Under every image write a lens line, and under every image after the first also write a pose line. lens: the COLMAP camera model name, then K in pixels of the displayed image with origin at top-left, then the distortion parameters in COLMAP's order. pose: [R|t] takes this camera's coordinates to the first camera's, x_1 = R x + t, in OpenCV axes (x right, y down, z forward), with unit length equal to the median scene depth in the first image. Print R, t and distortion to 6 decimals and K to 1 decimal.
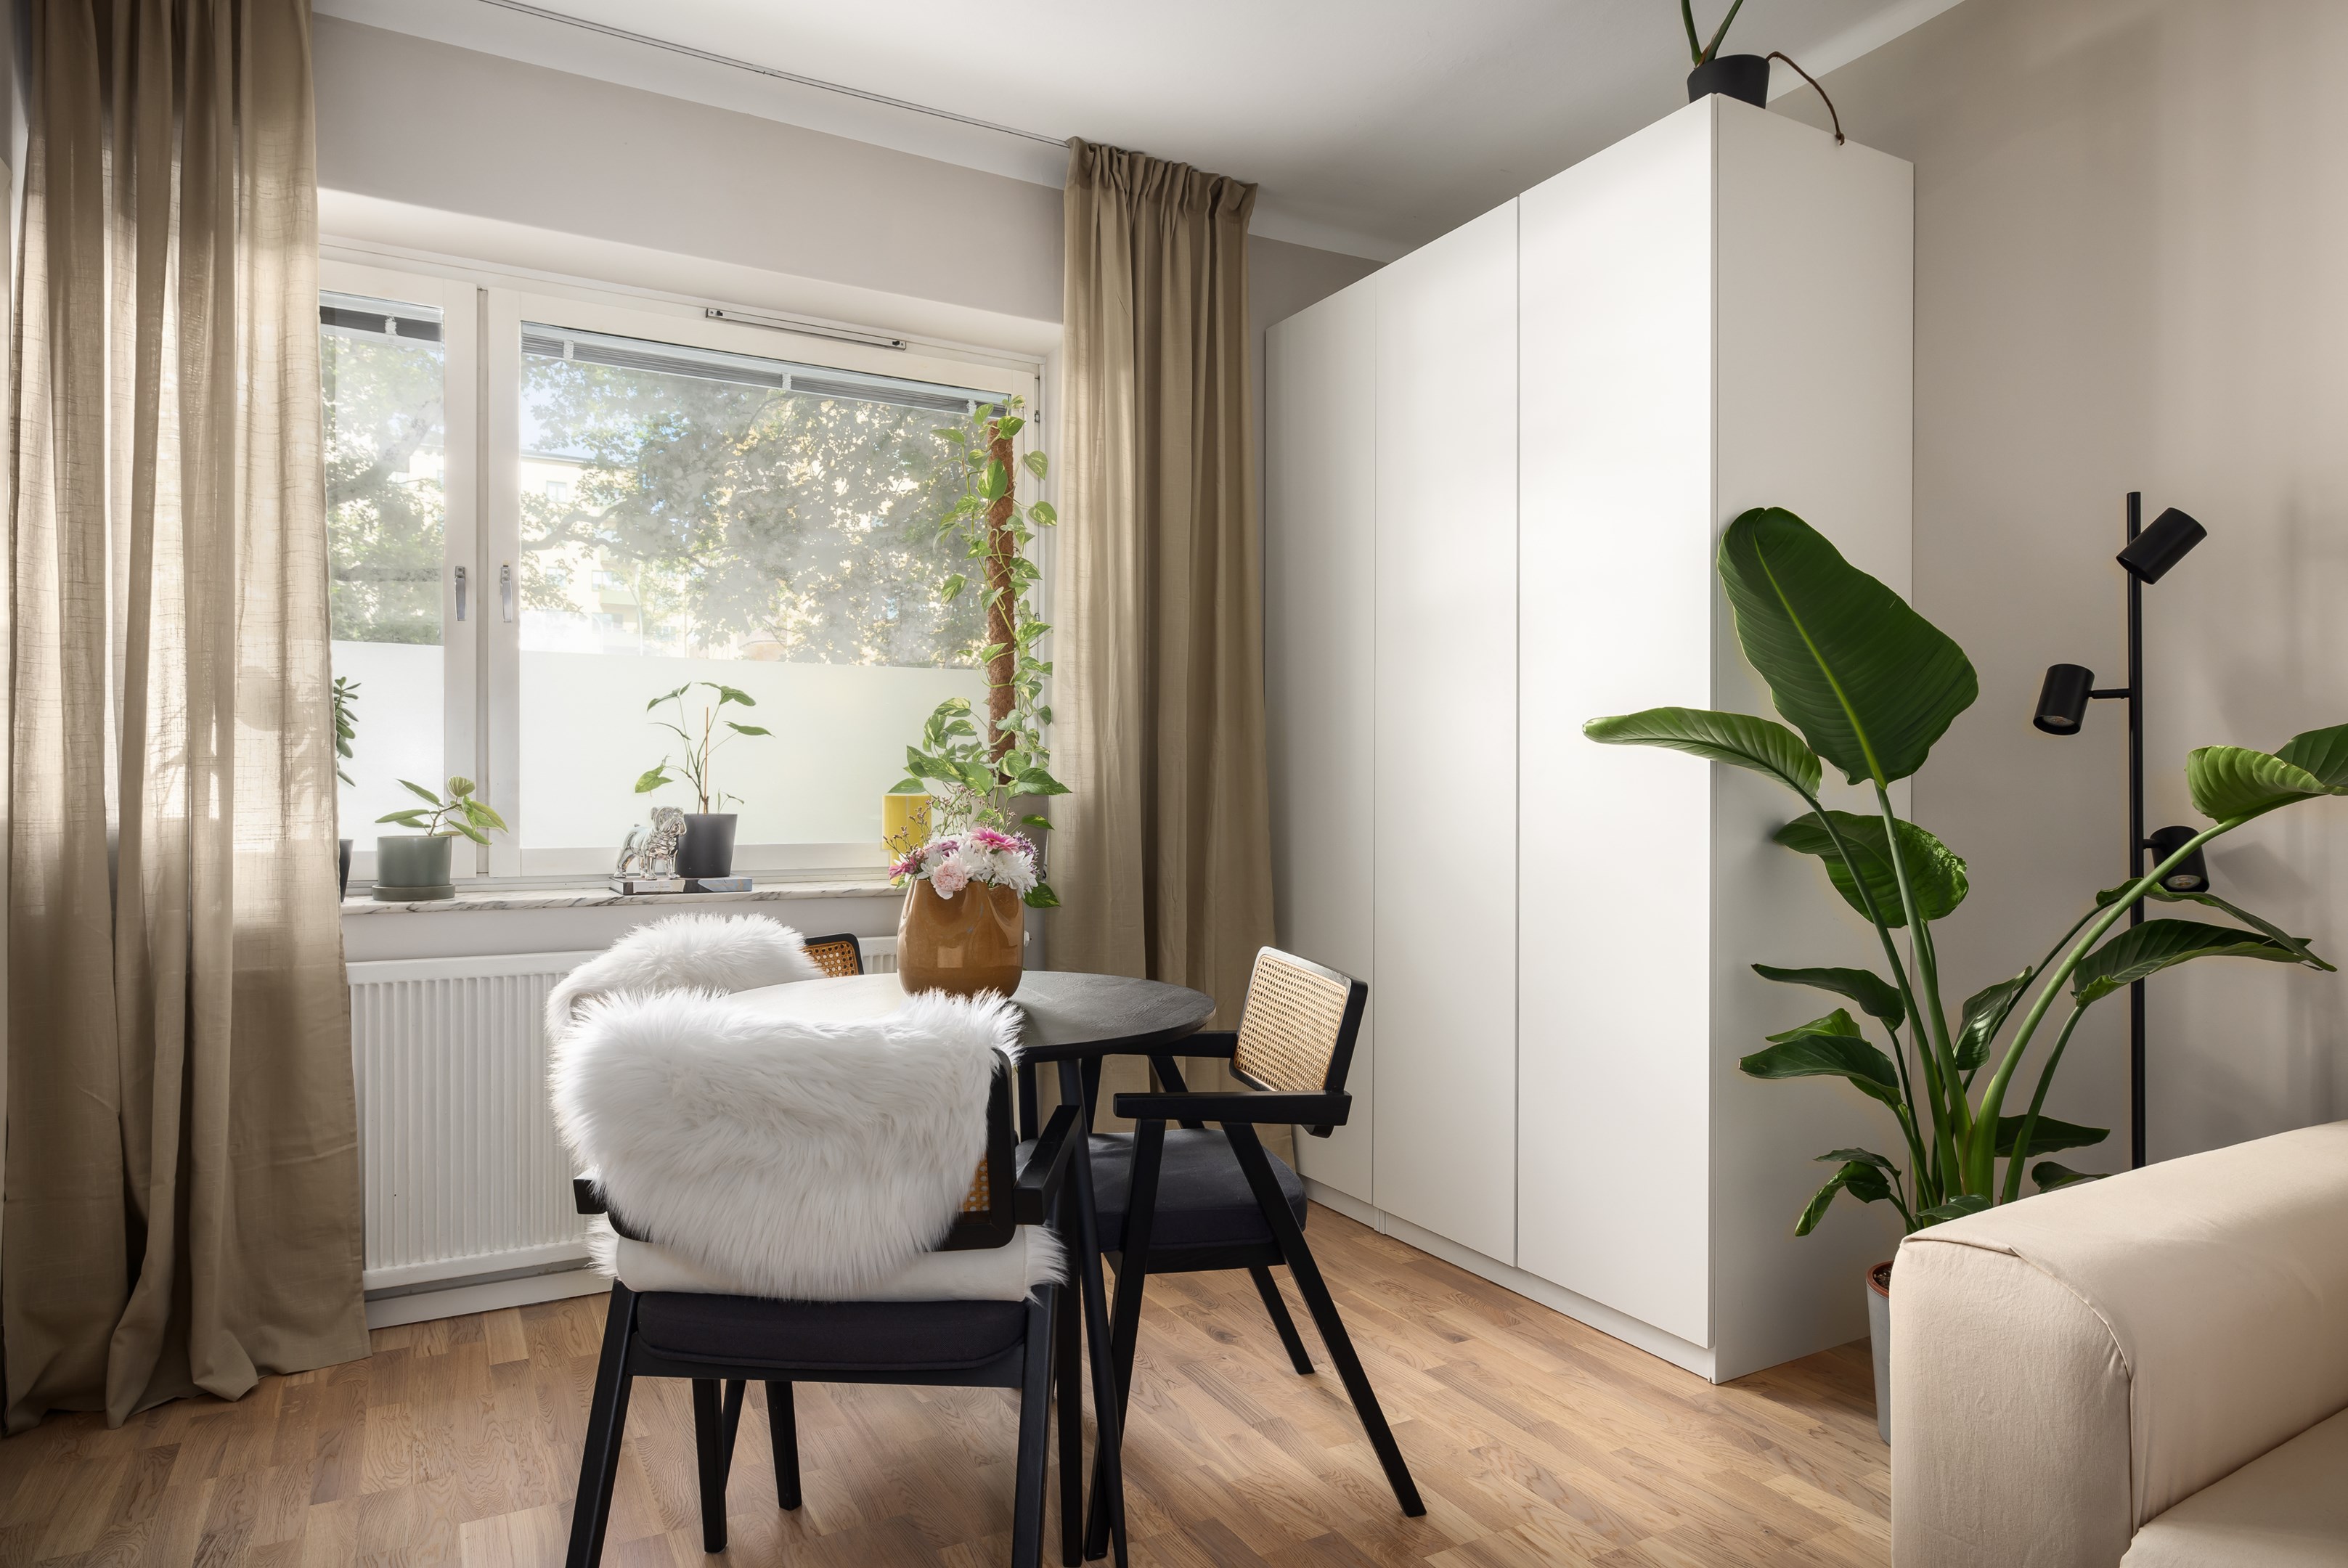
lens RADIAL K [[1395.5, 0, 1188.6], [0, 1395.5, 791.7], [0, 0, 1]] dist [-0.003181, -0.001613]
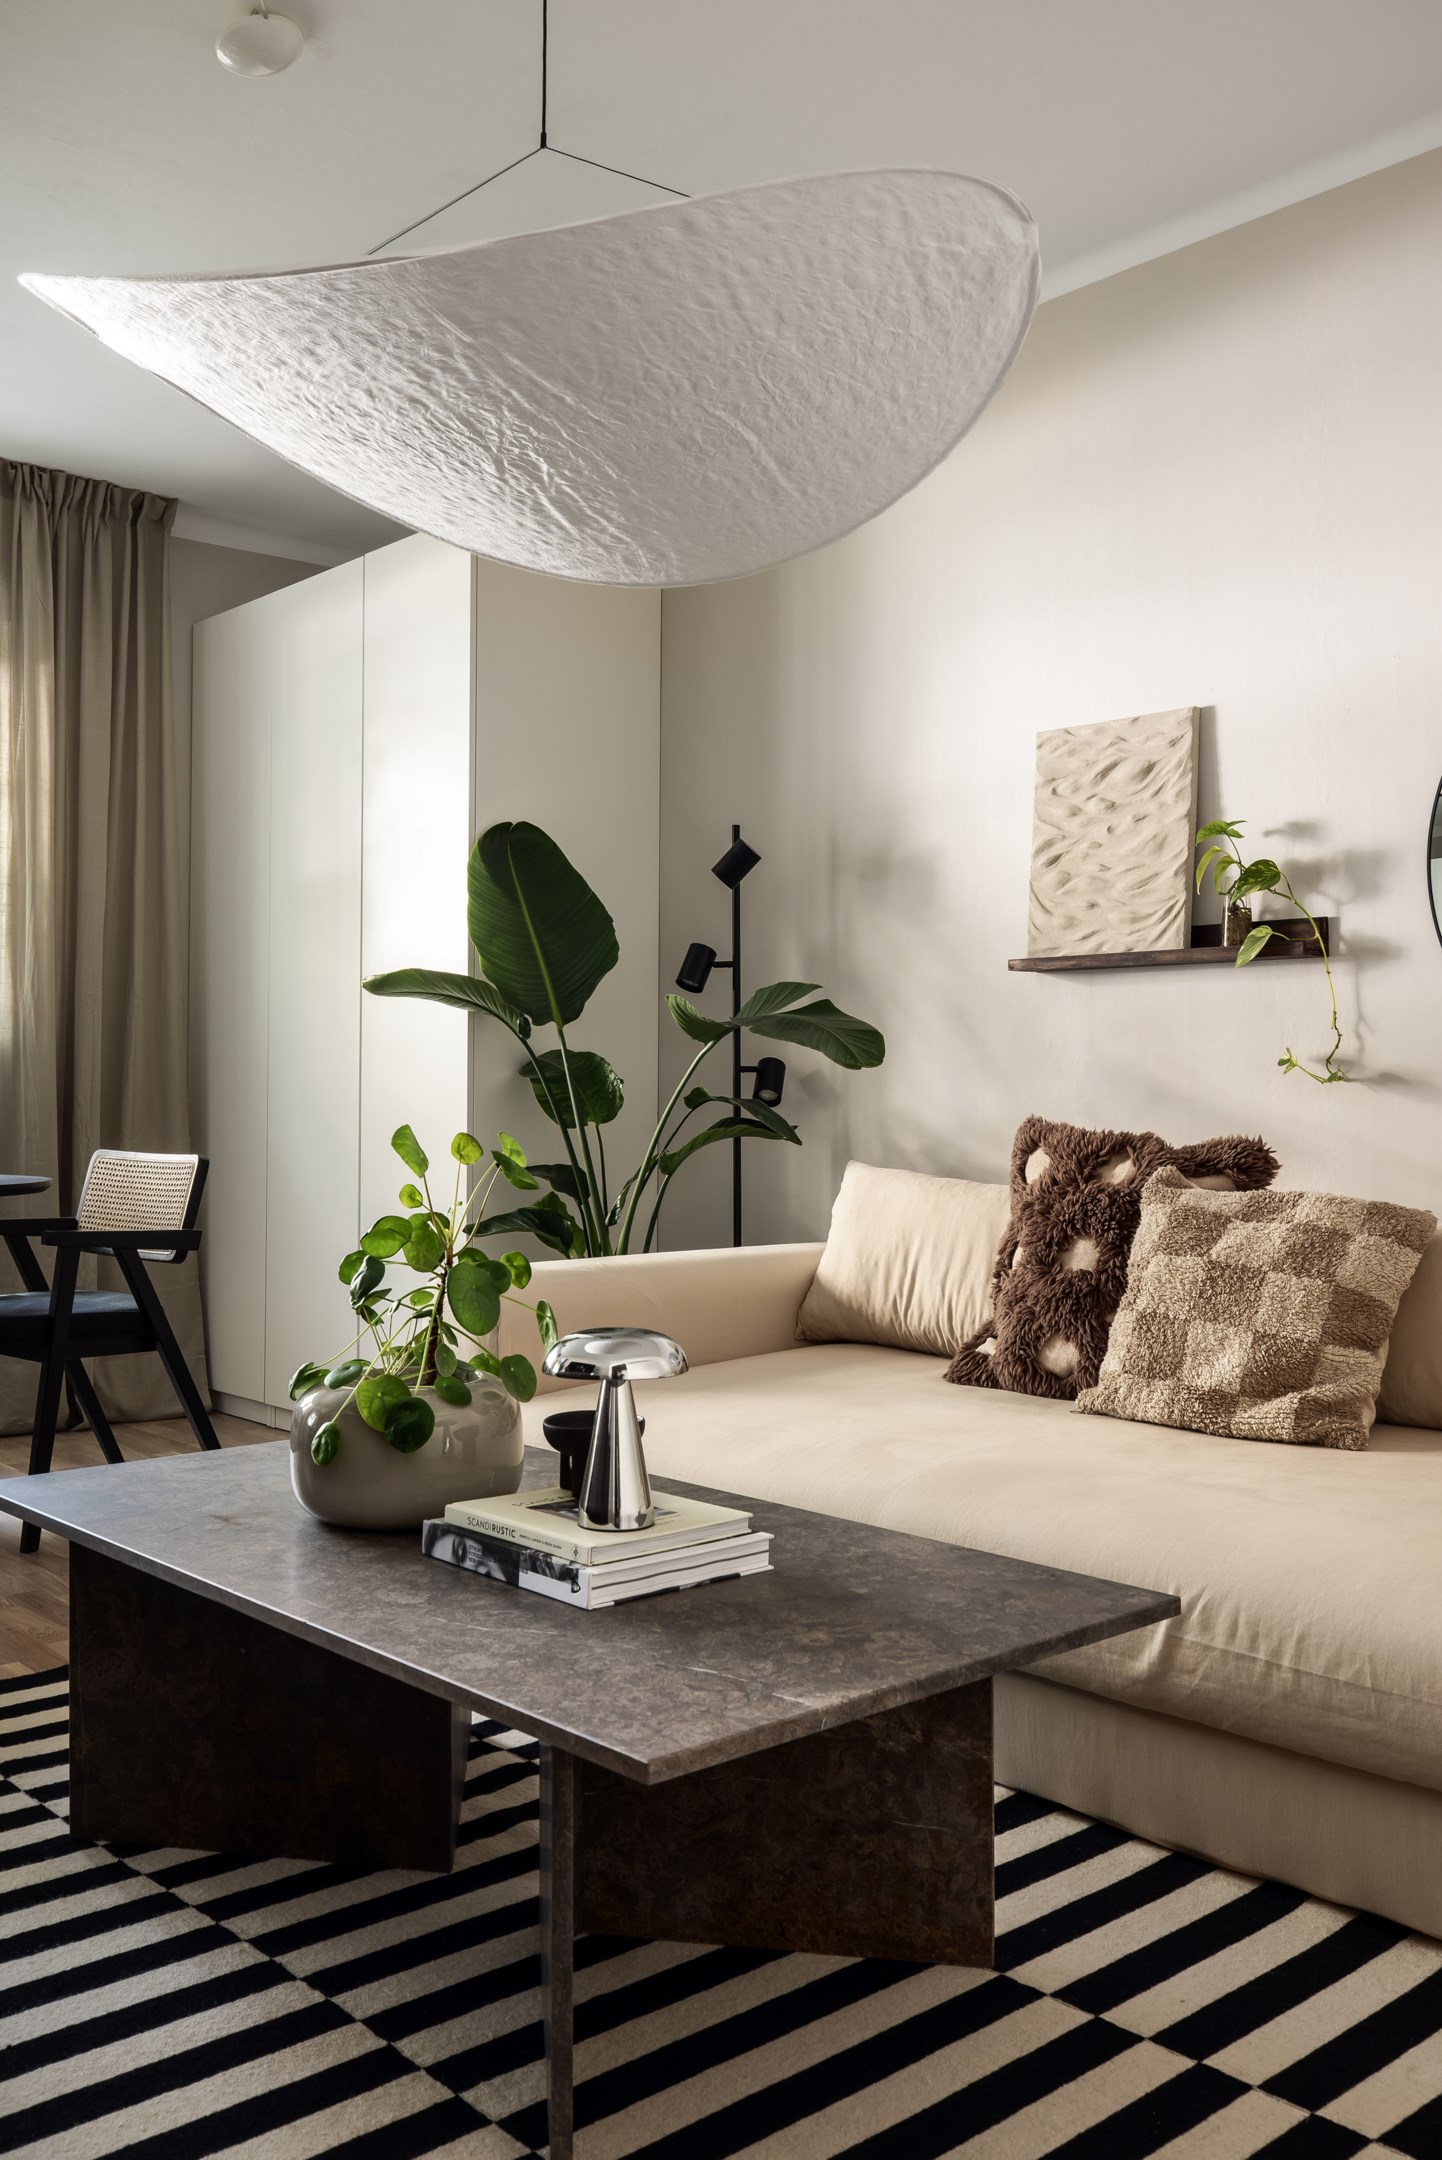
lens RADIAL K [[1869.5, 0, 767.2], [0, 1869.5, 1061.2], [0, 0, 1]] dist [-0.007787, 0.012036]
pose [[0.972841, 0.006384, 0.231384, 0.228591], [-0.001914, 0.999807, -0.019535, 0.057911], [-0.231464, 0.018562, 0.972666, -0.765593]]
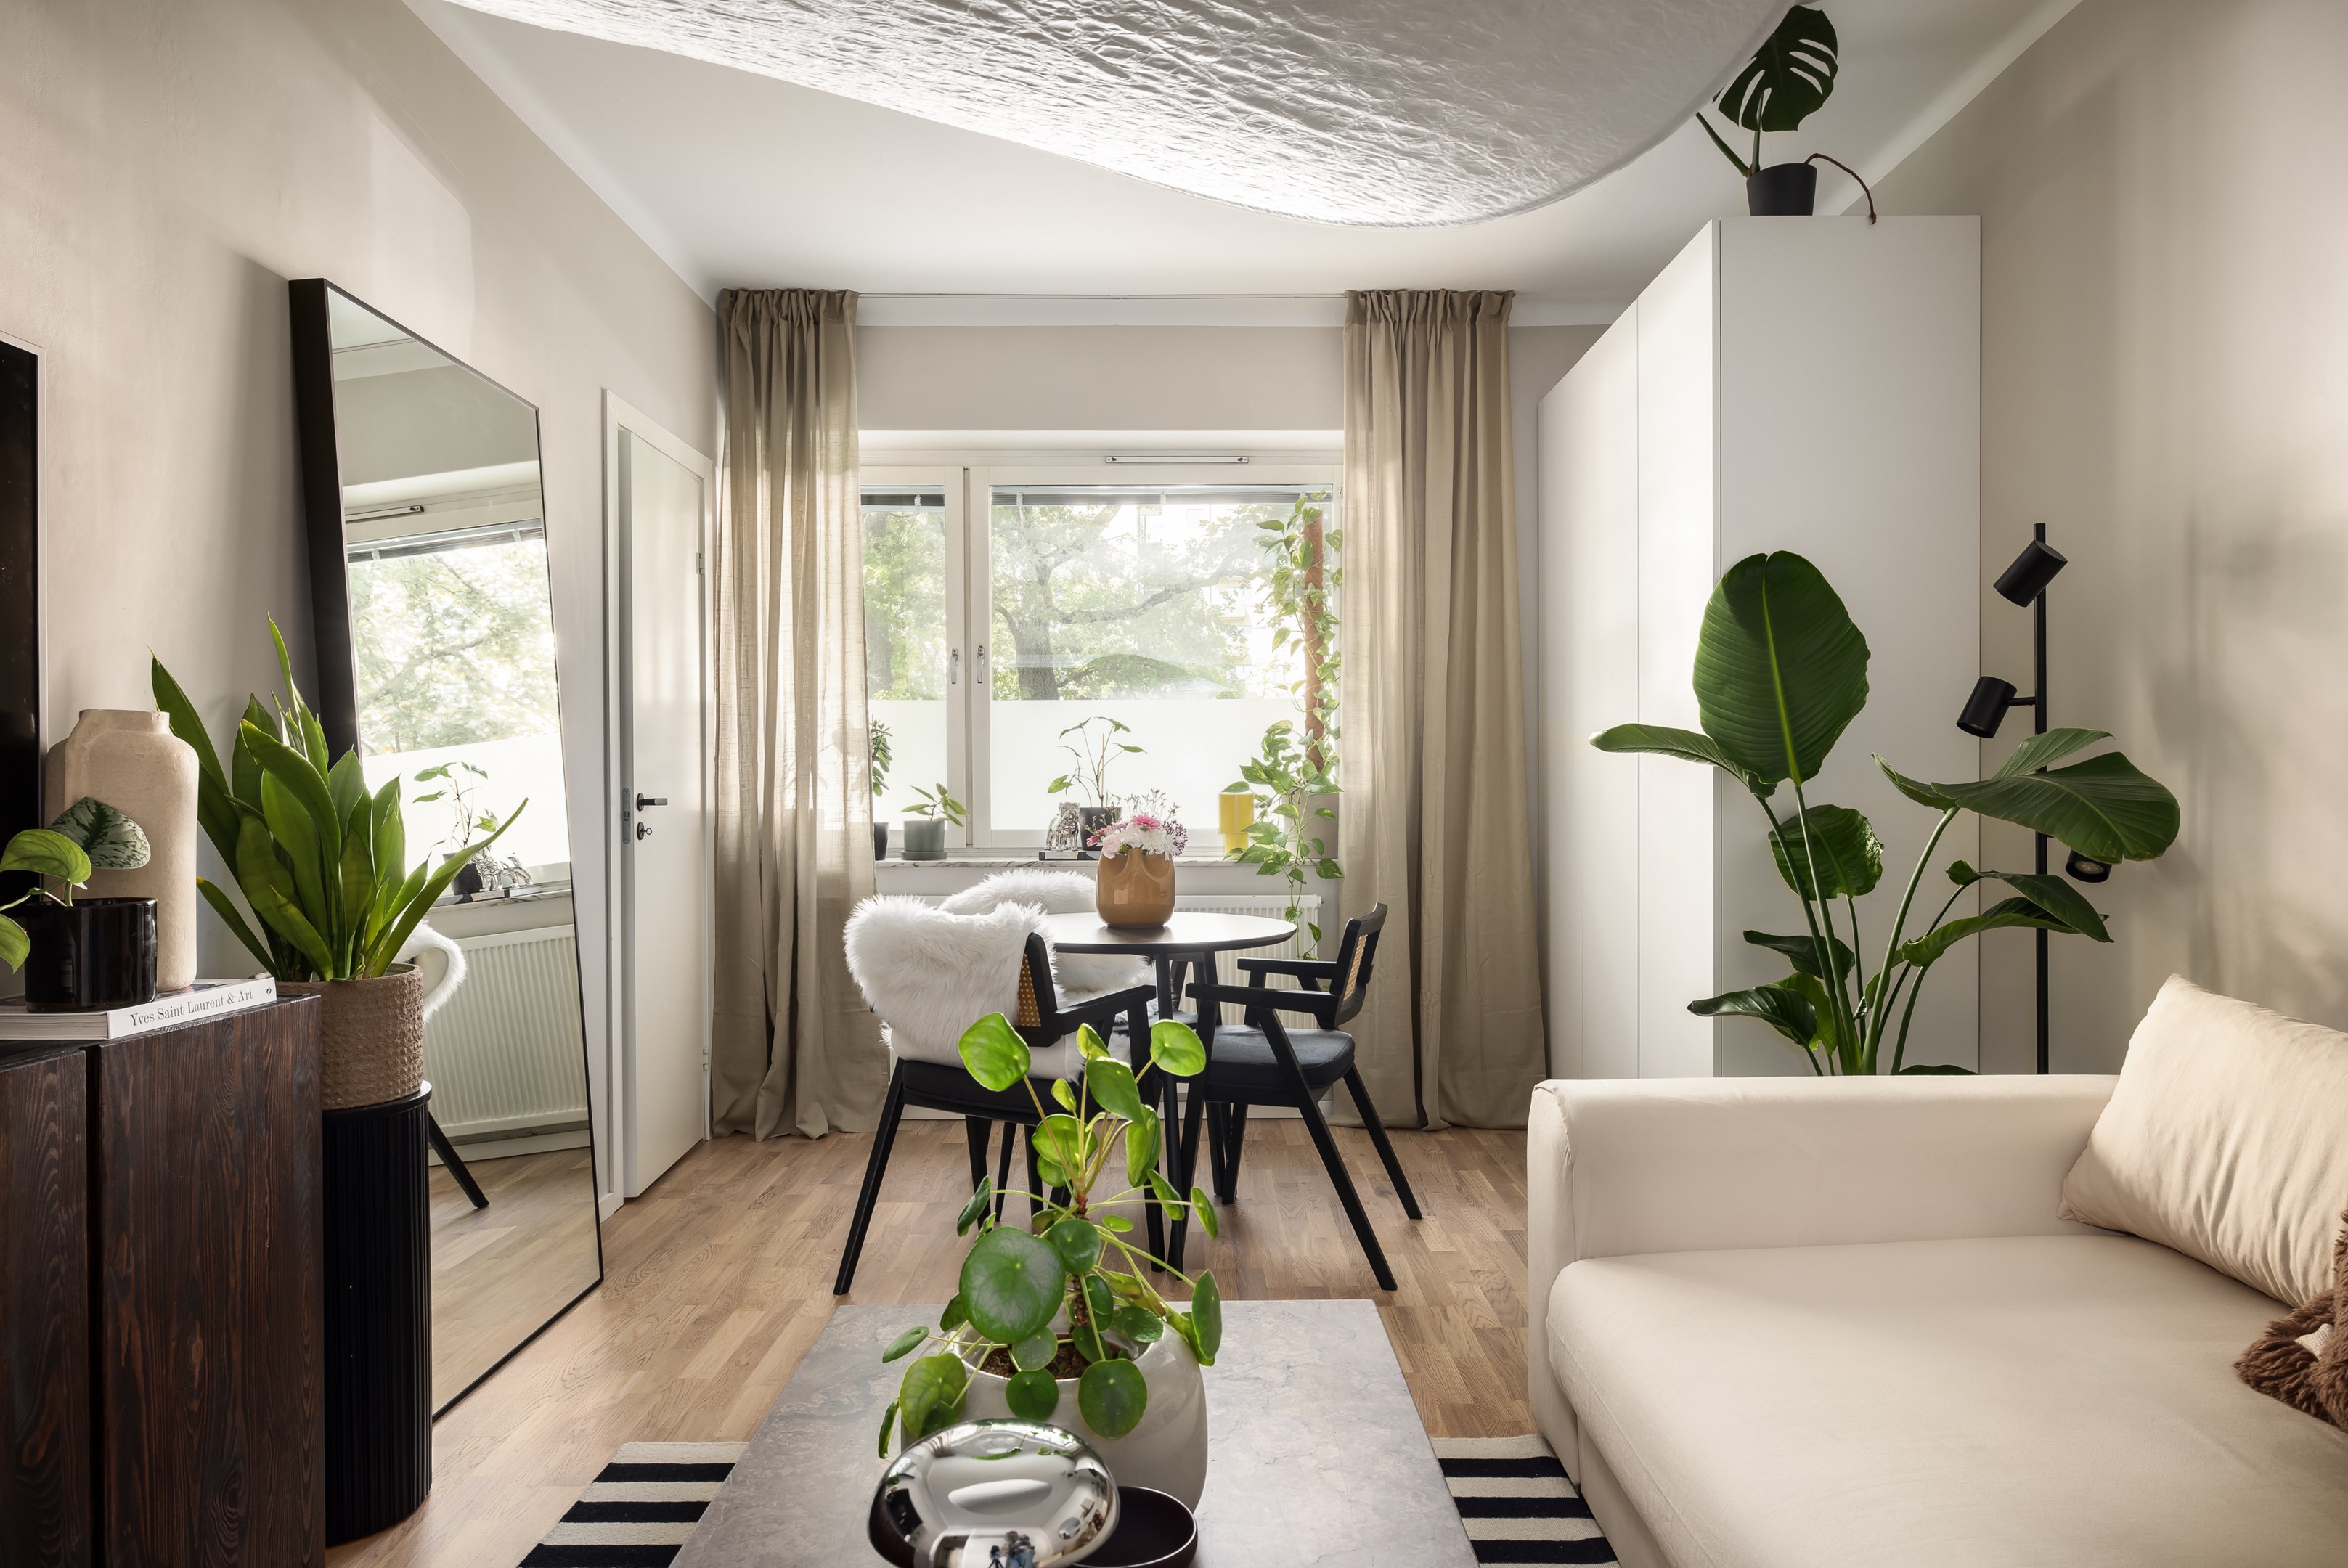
lens RADIAL K [[1395.5, 0, 1171.0], [0, 1395.5, 807.9], [0, 0, 1]] dist [-0.003181, -0.001613]
pose [[0.872197, 0.001126, -0.489154, 0.533815], [0.005374, 0.999915, 0.011884, -0.000565], [0.489126, -0.012994, 0.872116, -0.293335]]
